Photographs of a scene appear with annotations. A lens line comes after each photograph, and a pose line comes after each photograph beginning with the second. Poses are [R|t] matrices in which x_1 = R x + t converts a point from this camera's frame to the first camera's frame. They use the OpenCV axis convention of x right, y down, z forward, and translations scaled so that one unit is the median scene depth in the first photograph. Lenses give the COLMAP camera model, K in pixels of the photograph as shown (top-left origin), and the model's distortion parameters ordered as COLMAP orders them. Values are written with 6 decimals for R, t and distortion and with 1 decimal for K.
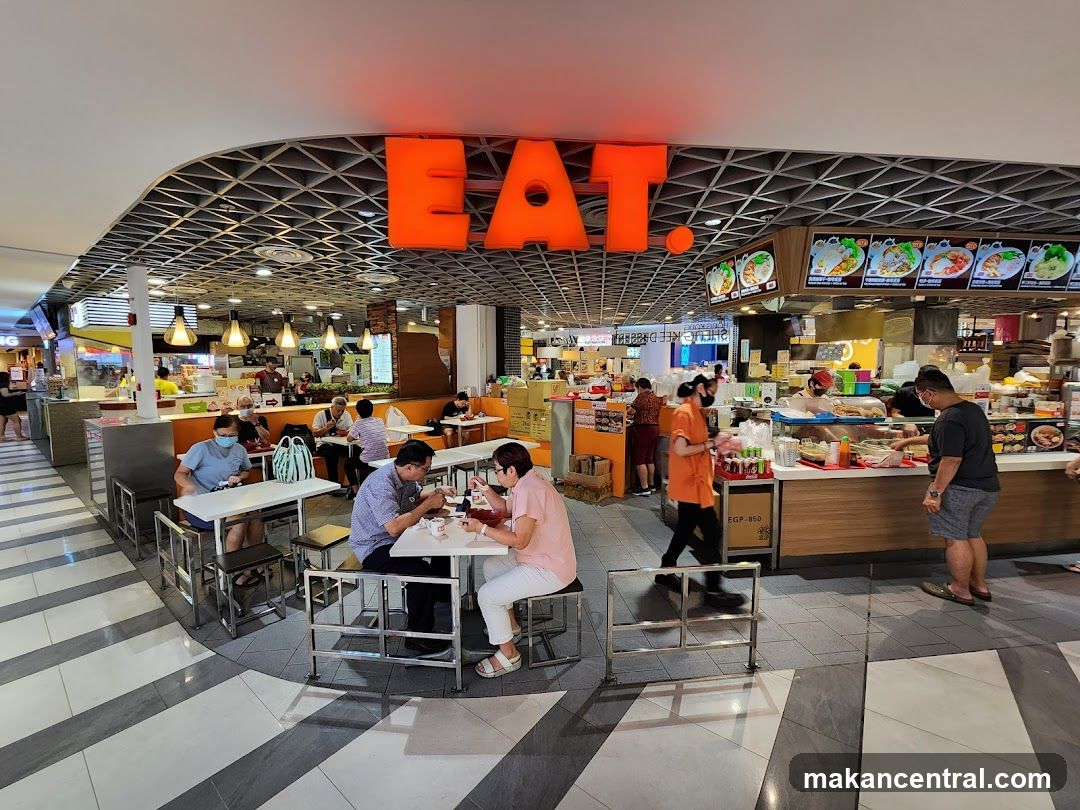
lens RADIAL K [[442.3, 0, 535.4], [0, 442.3, 401.7], [0, 0, 1]] dist [-0.000758, -0.000583]
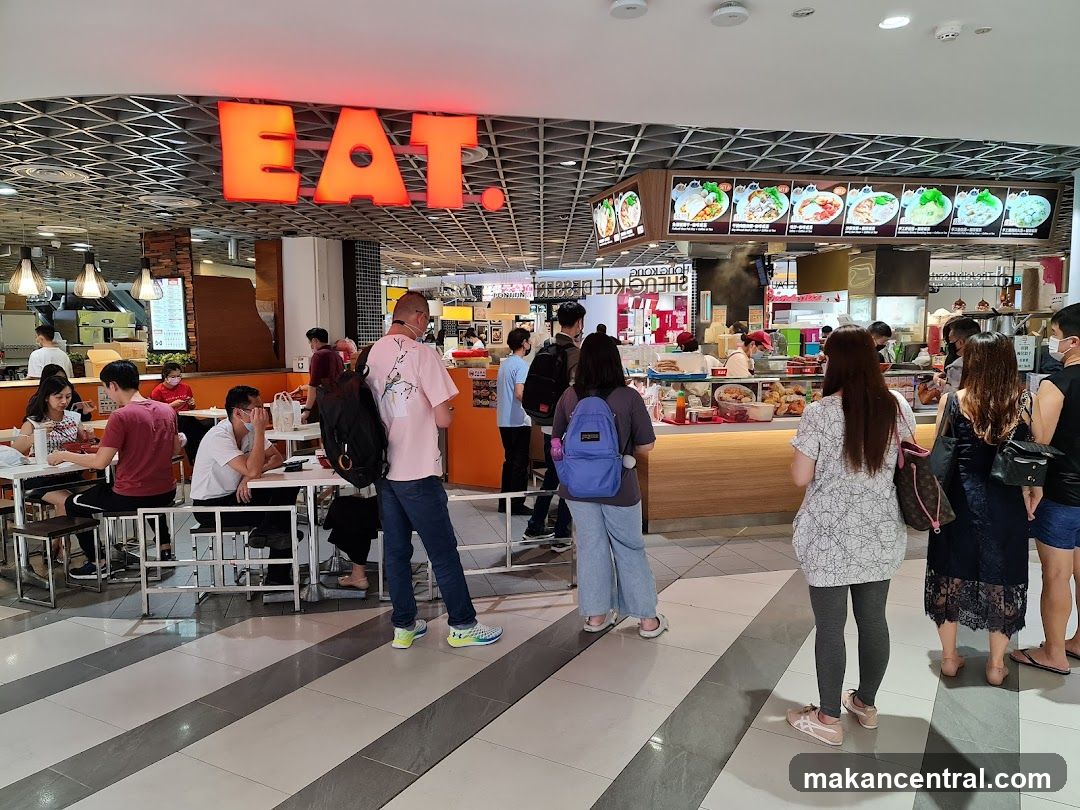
lens RADIAL K [[780.7, 0, 540.0], [0, 780.7, 405.0], [0, 0, 1]] dist [0.061362, -0.001285]
pose [[0.989990, -0.015552, 0.140276, 0.095682], [0.014803, 0.999870, 0.006381, 0.093112], [-0.140357, -0.004240, 0.990092, -0.618732]]
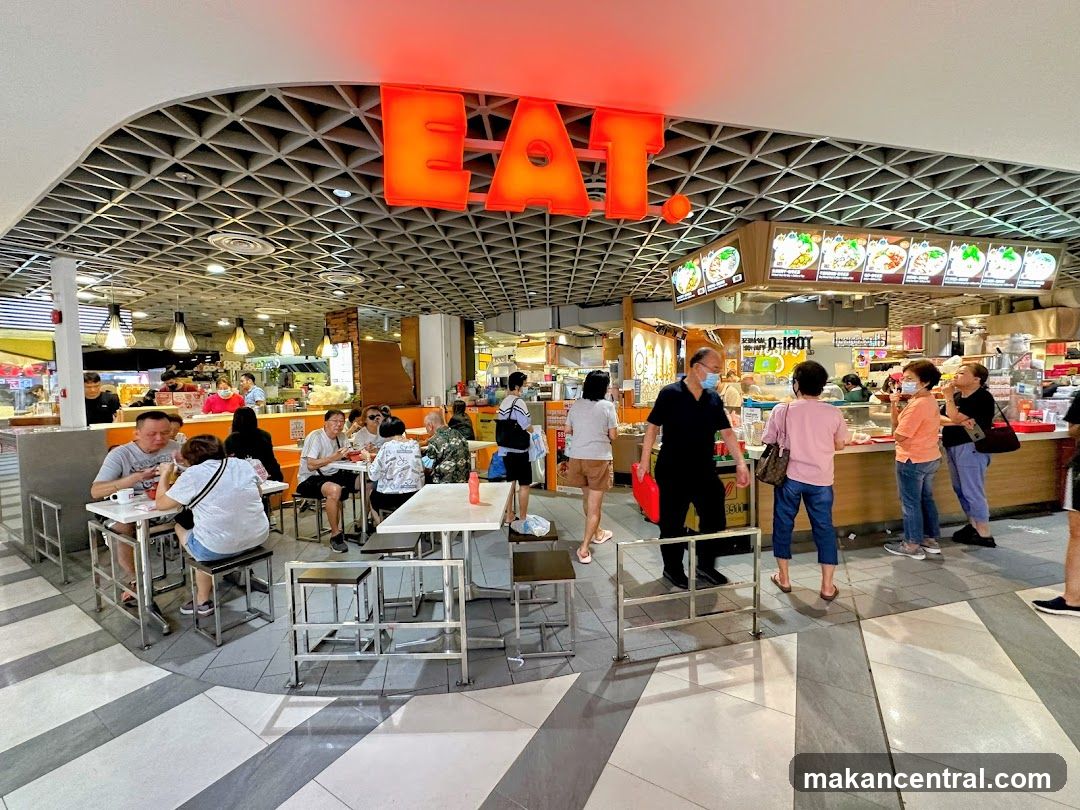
lens RADIAL K [[431.8, 0, 540.0], [0, 431.8, 405.0], [0, 0, 1]] dist [-0.001337, 0.000025]
pose [[0.992816, -0.022955, 0.117431, -0.069083], [0.027832, 0.998810, -0.040056, 0.072076], [-0.116371, 0.043037, 0.992273, 0.042166]]
